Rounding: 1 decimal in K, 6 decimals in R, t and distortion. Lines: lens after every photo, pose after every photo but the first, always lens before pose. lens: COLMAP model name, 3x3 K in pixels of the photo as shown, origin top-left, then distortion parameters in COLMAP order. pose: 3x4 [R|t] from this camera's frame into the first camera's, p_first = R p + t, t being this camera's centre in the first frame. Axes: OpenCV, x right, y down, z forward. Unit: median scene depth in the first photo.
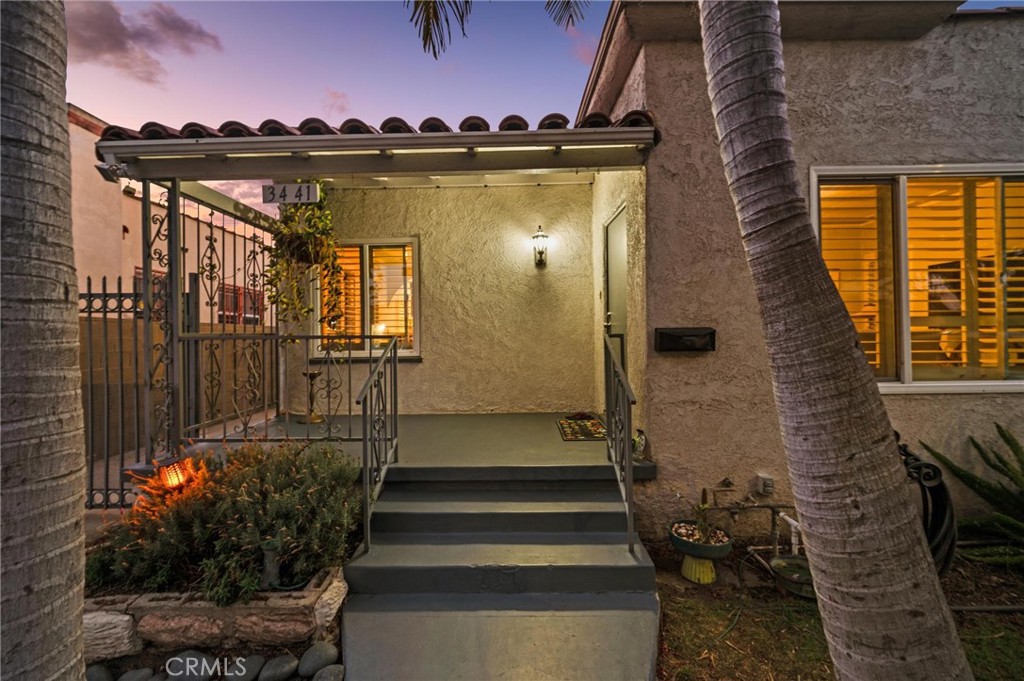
lens RADIAL K [[402.8, 0, 510.7], [0, 402.8, 334.8], [0, 0, 1]] dist [-0.002842, -0.000310]
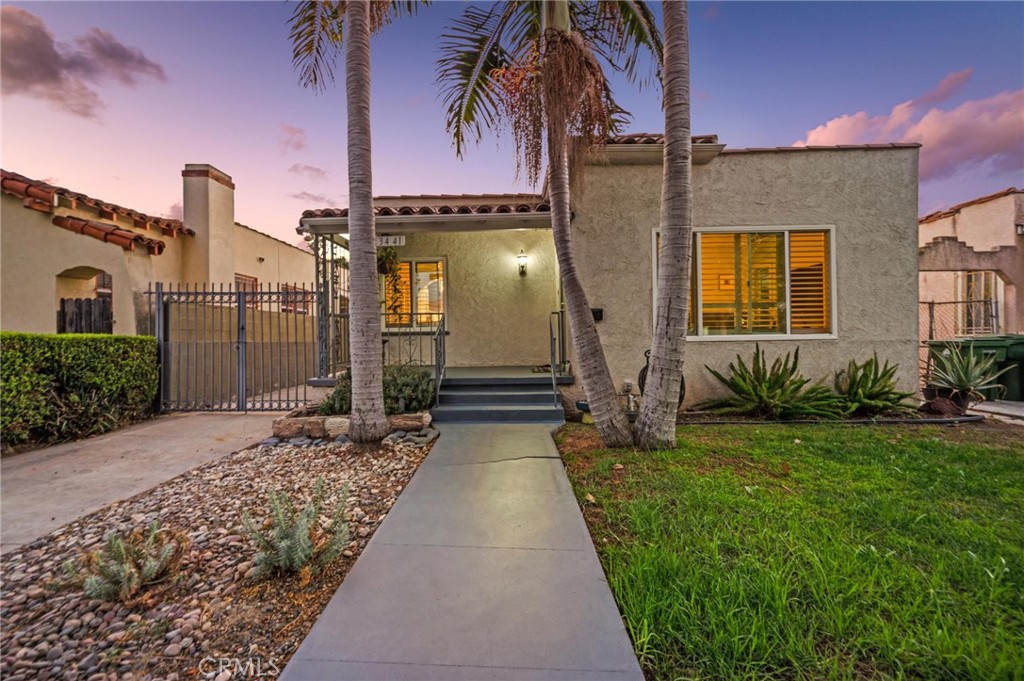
lens RADIAL K [[402.8, 0, 510.7], [0, 402.8, 334.8], [0, 0, 1]] dist [-0.002842, -0.000310]
pose [[0.999998, -0.001209, 0.001449, 0.030781], [0.001204, 0.999991, 0.003978, 0.082792], [-0.001454, -0.003976, 0.999991, -0.802991]]
